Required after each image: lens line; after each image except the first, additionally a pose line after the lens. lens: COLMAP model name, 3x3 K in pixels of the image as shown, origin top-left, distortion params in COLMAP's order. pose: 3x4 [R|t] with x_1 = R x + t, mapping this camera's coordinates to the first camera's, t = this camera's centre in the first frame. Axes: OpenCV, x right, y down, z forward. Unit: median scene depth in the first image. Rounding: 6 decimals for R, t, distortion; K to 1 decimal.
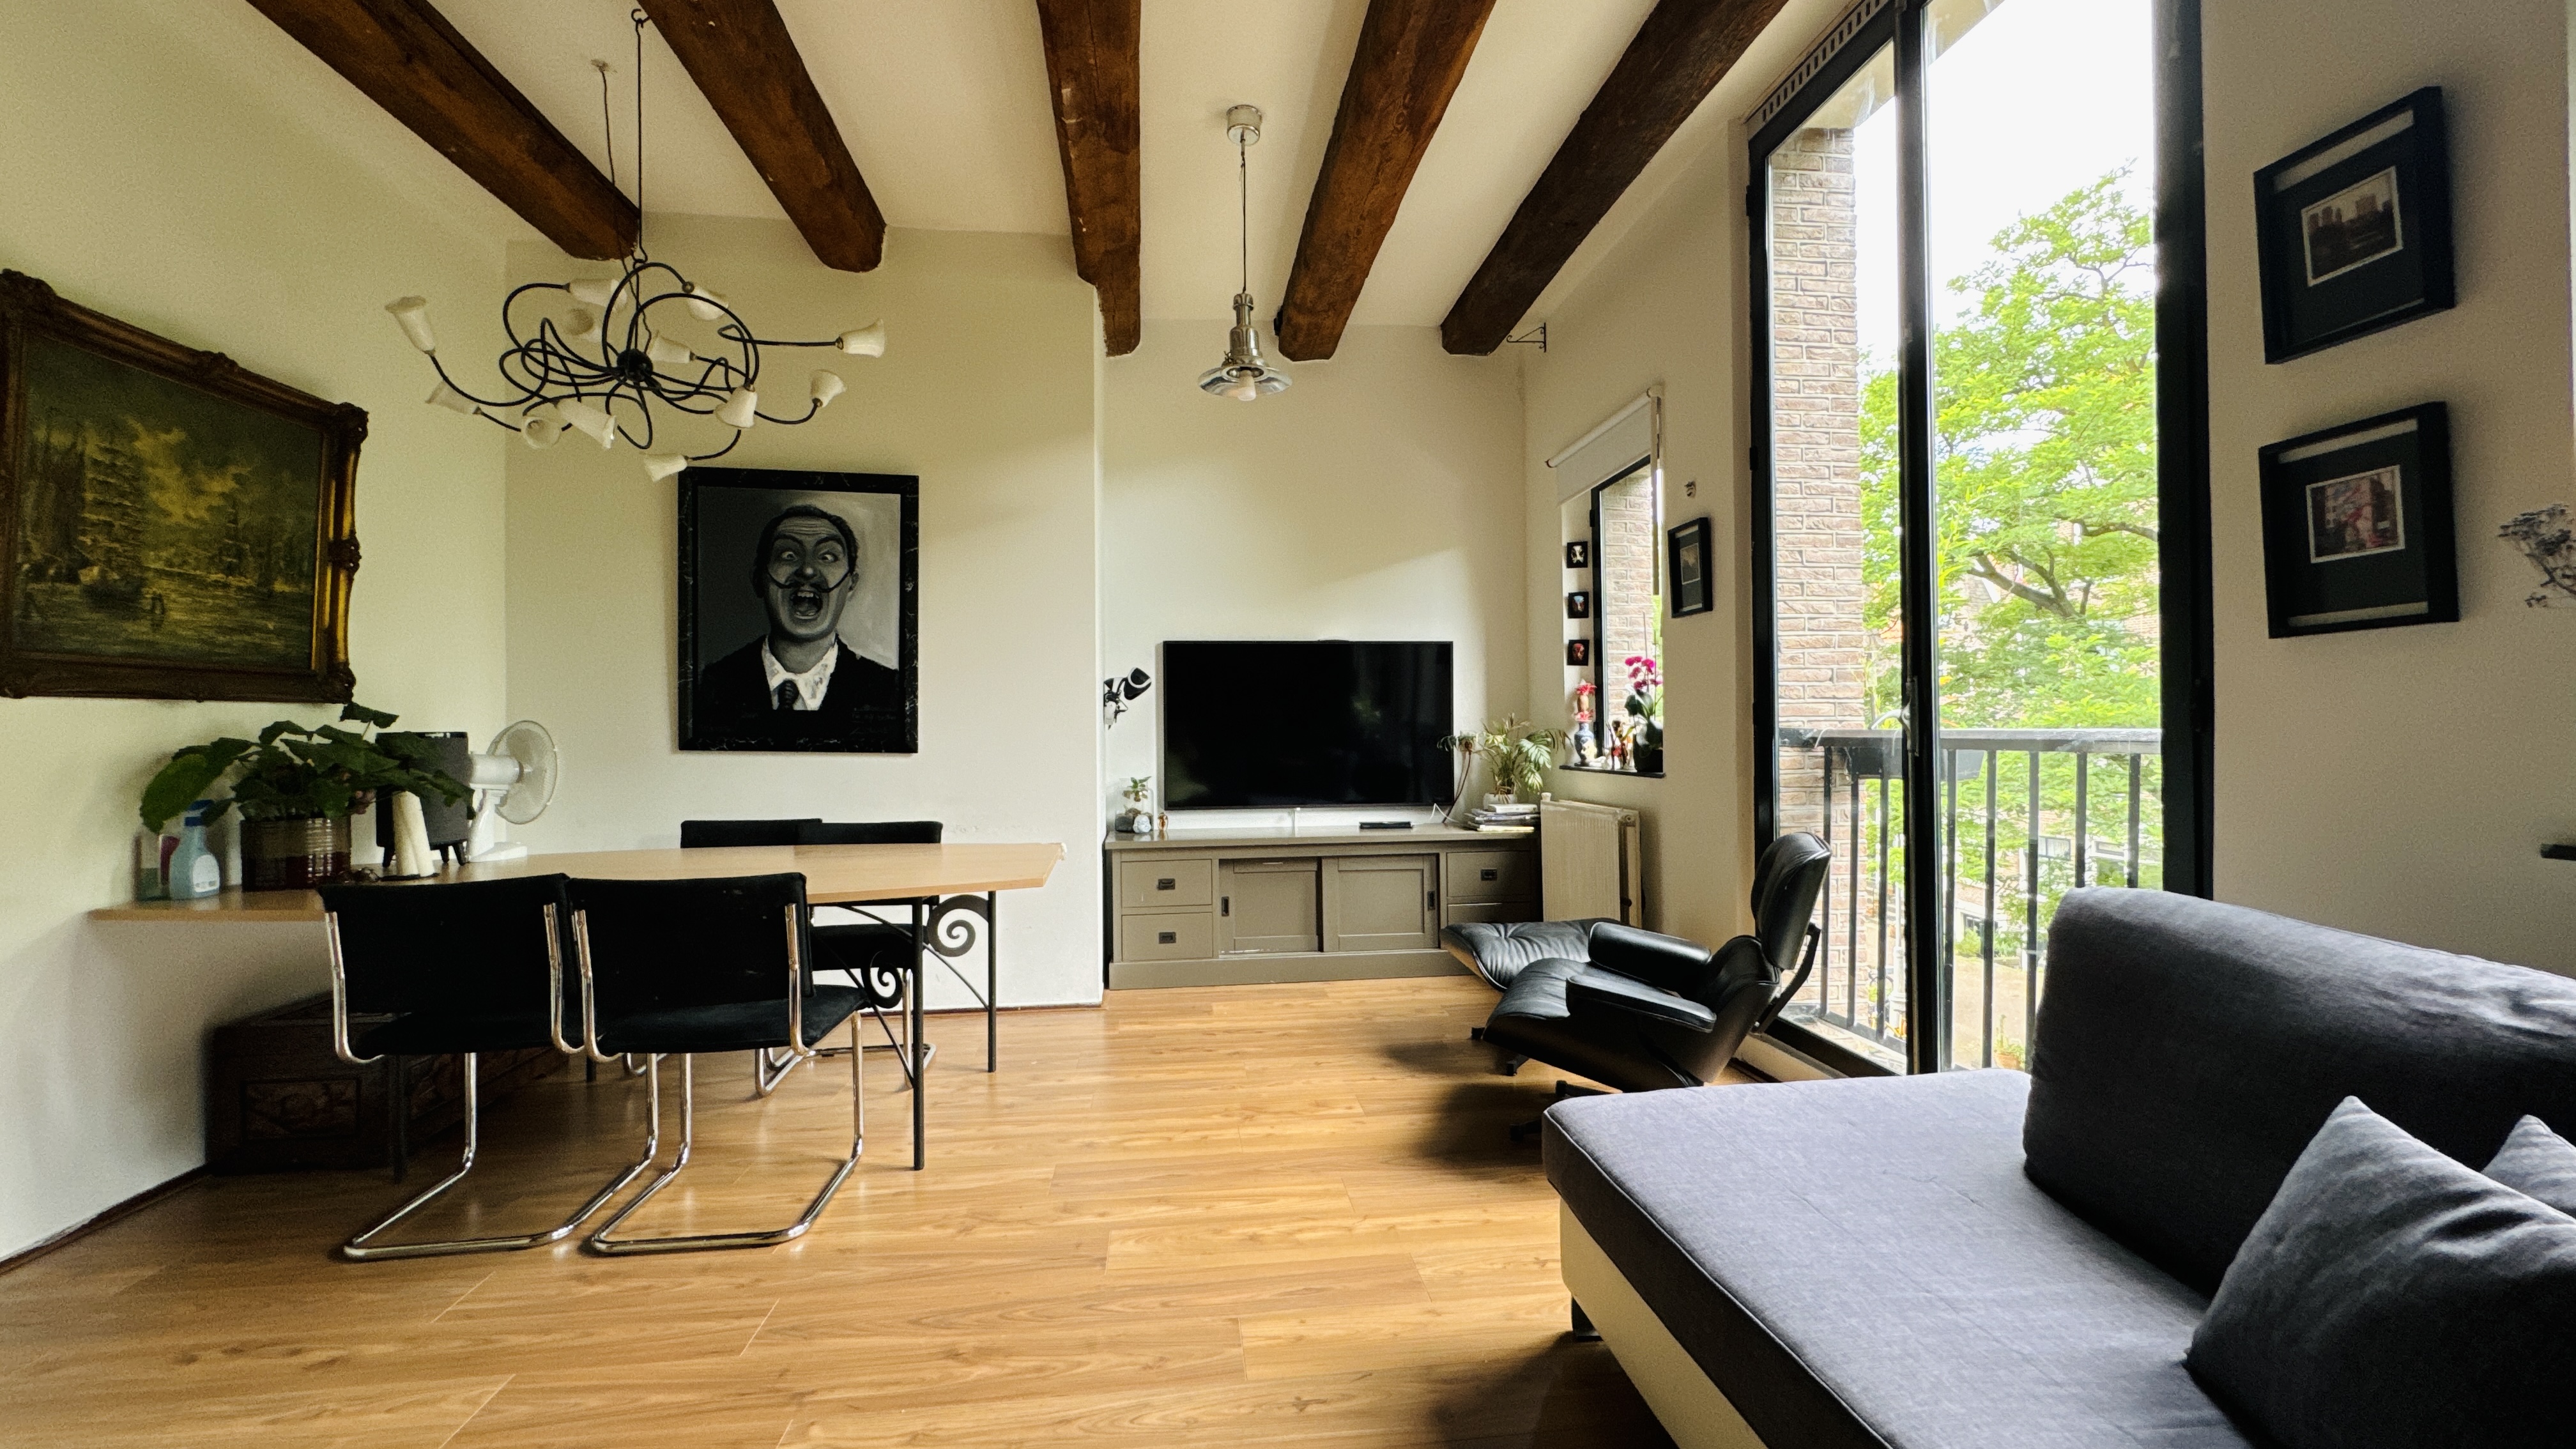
lens RADIAL K [[1032.3, 0, 1289.0], [0, 1032.3, 727.6], [0, 0, 1]] dist [-0.000246, -0.000131]
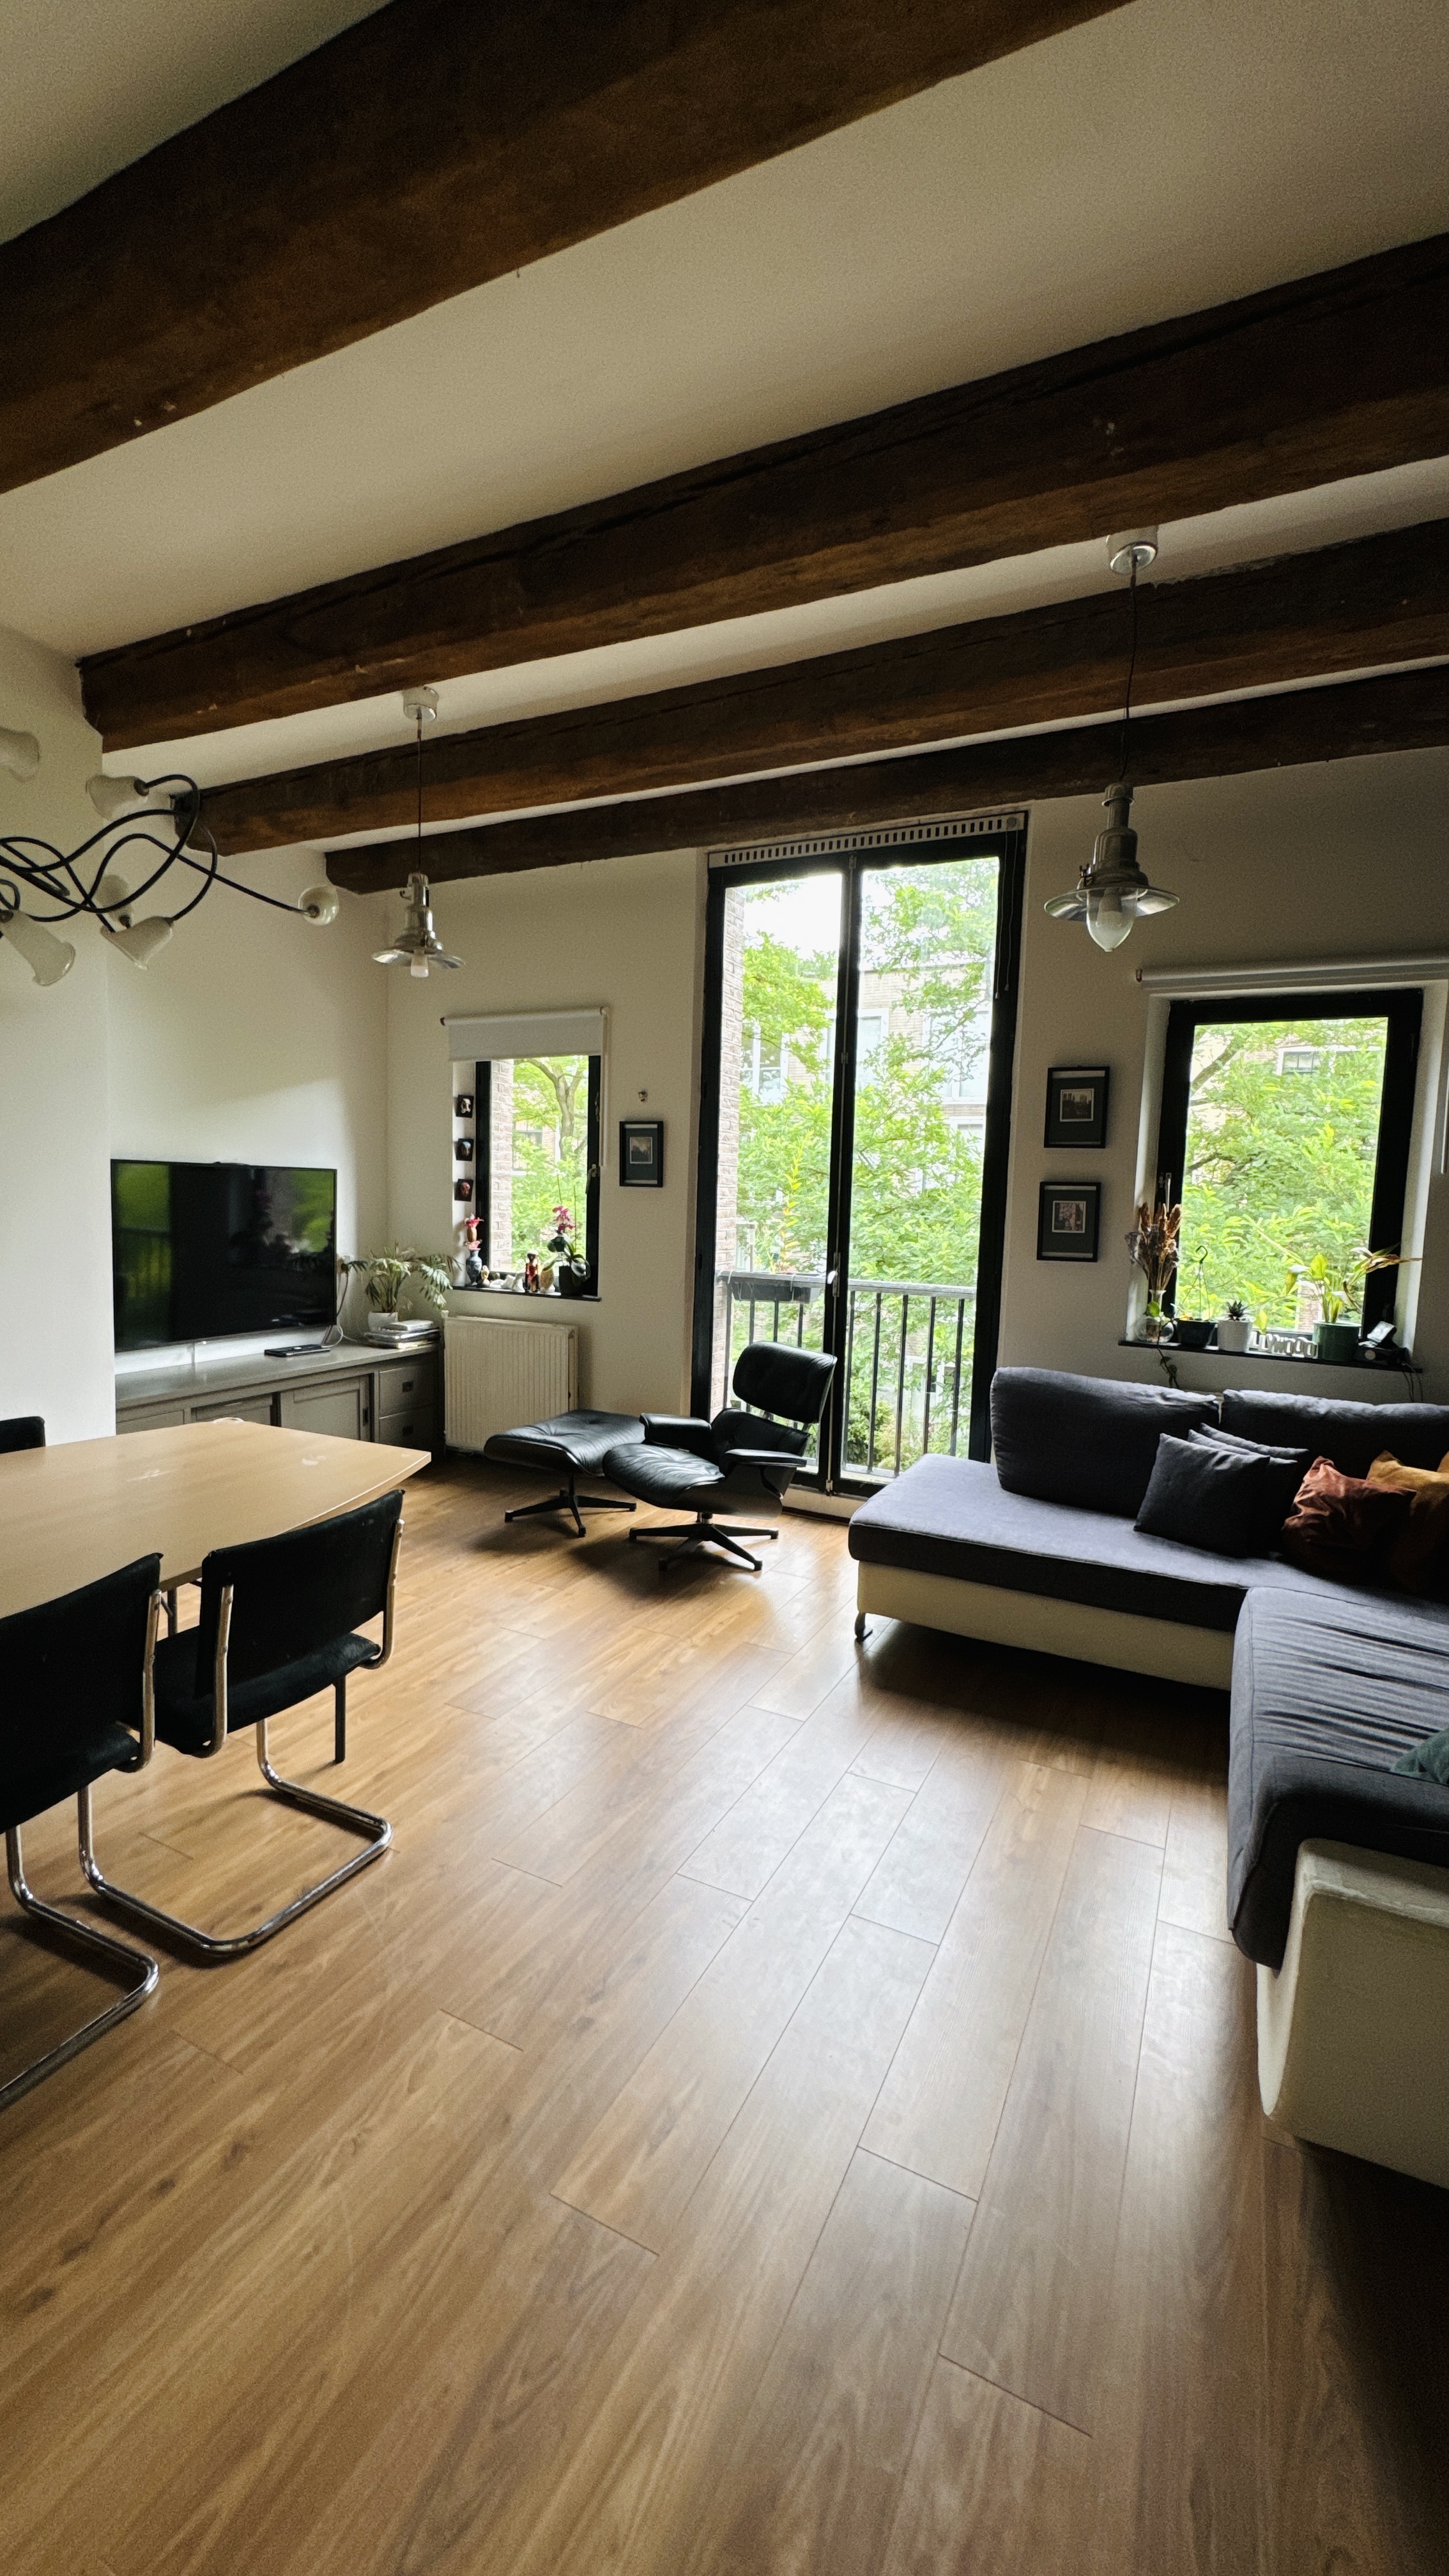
lens RADIAL K [[1032.3, 0, 730.3], [0, 1032.3, 1289.2], [0, 0, 1]] dist [-0.000246, -0.000131]
pose [[0.546121, -0.052532, 0.836058, -0.627532], [-0.037001, 0.995545, 0.086722, -0.084202], [-0.836889, -0.078296, 0.541744, 0.112845]]
